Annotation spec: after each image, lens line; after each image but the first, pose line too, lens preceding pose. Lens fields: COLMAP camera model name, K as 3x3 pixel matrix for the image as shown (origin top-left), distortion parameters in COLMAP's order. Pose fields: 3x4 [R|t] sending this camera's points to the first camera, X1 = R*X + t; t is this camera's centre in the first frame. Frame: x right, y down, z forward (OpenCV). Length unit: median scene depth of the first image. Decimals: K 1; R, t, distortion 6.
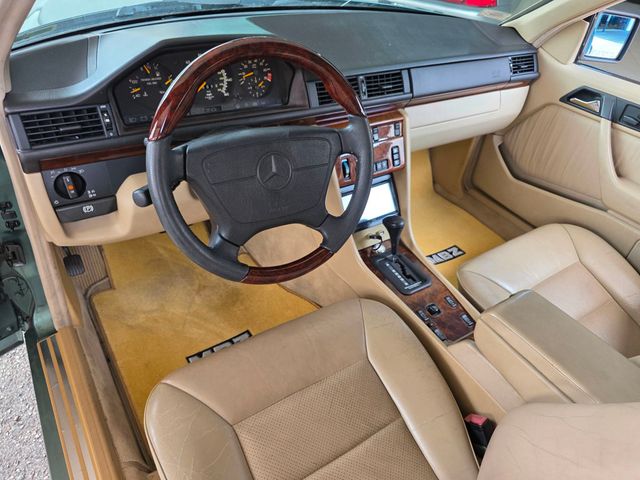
lens RADIAL K [[435.0, 0, 320.9], [0, 435.0, 242.5], [0, 0, 1]] dist [0.040989, -0.041762]
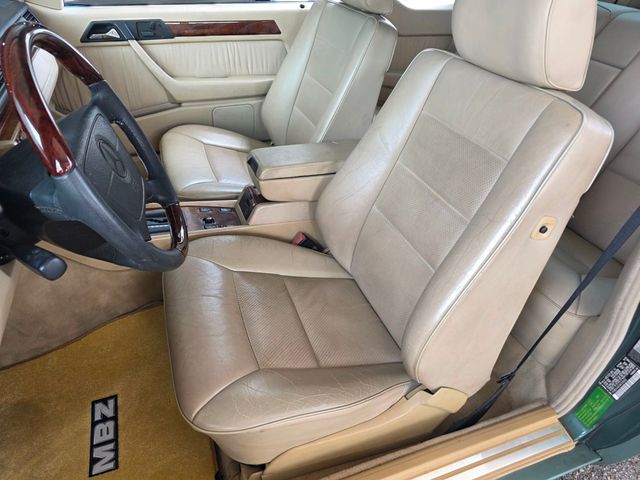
lens RADIAL K [[435.0, 0, 320.9], [0, 435.0, 242.5], [0, 0, 1]] dist [0.040989, -0.041762]
pose [[0.246614, -0.643035, 0.725044, -0.451503], [0.586682, 0.694542, 0.416431, -0.093602], [-0.771353, 0.322673, 0.548541, 0.121958]]
